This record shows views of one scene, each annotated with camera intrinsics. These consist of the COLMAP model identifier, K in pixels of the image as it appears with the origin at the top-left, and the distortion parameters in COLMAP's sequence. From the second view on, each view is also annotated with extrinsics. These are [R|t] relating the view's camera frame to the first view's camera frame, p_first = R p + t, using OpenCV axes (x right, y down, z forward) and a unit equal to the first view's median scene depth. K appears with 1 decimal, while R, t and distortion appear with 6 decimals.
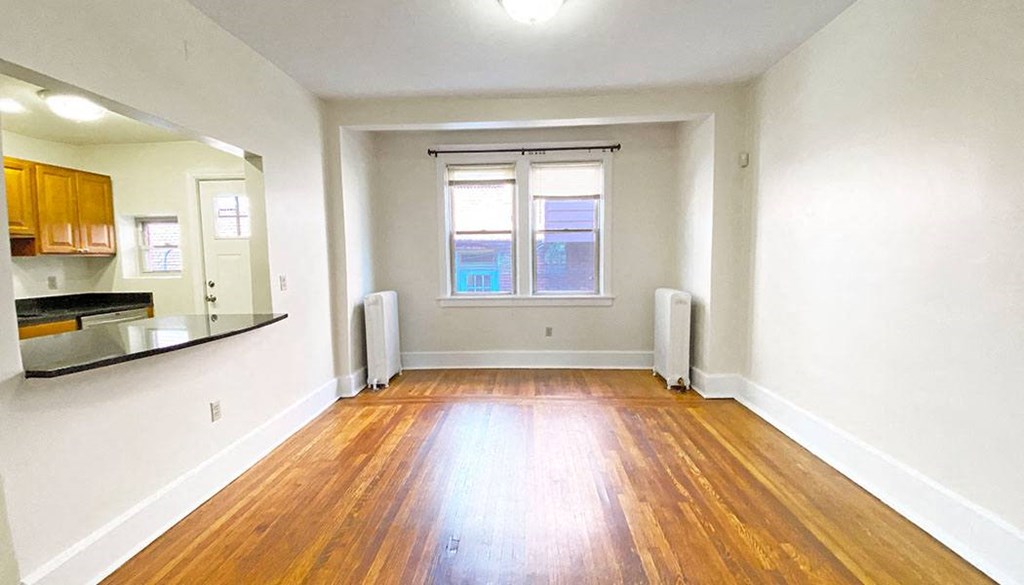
lens RADIAL K [[414.2, 0, 512.0], [0, 414.2, 292.5], [0, 0, 1]] dist [0.020062, -0.000193]
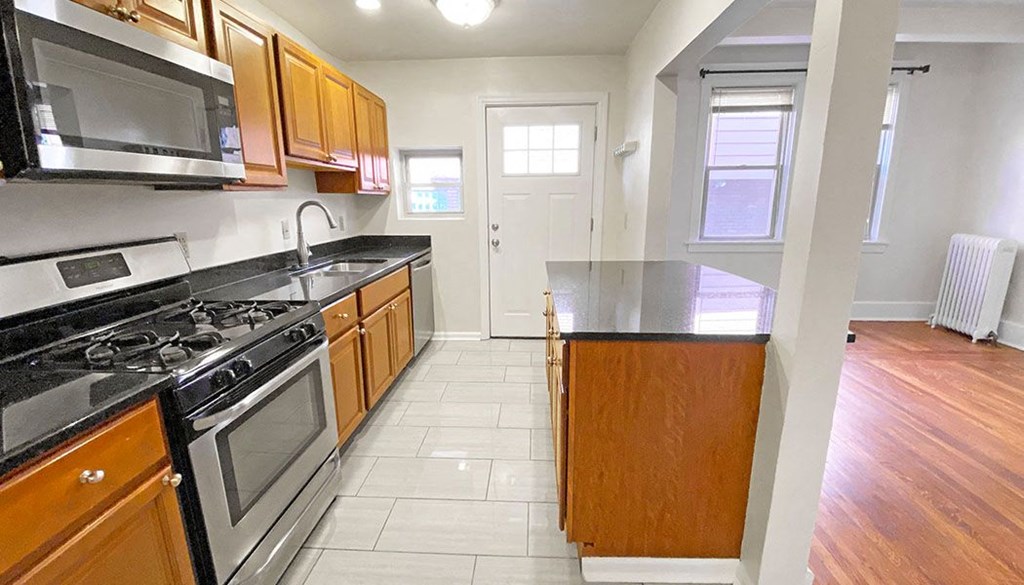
lens RADIAL K [[433.0, 0, 512.0], [0, 433.0, 292.5], [0, 0, 1]] dist [0.024303, -0.023748]
pose [[0.999961, 0.005534, -0.006842, -0.661027], [-0.004610, 0.991724, 0.128306, 0.001290], [0.007495, -0.128270, 0.991711, 0.049186]]
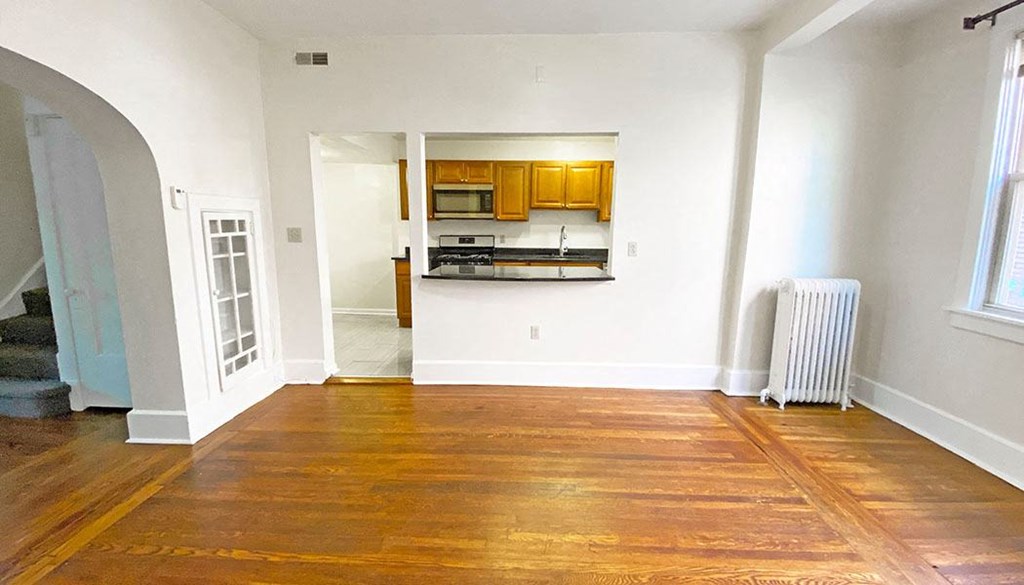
lens RADIAL K [[414.2, 0, 512.0], [0, 414.2, 292.5], [0, 0, 1]] dist [0.020062, -0.000193]
pose [[0.019786, 0.170177, -0.985215, 0.397489], [-0.101150, 0.980693, 0.167364, -0.047539], [0.994674, 0.096343, 0.036618, 0.518641]]
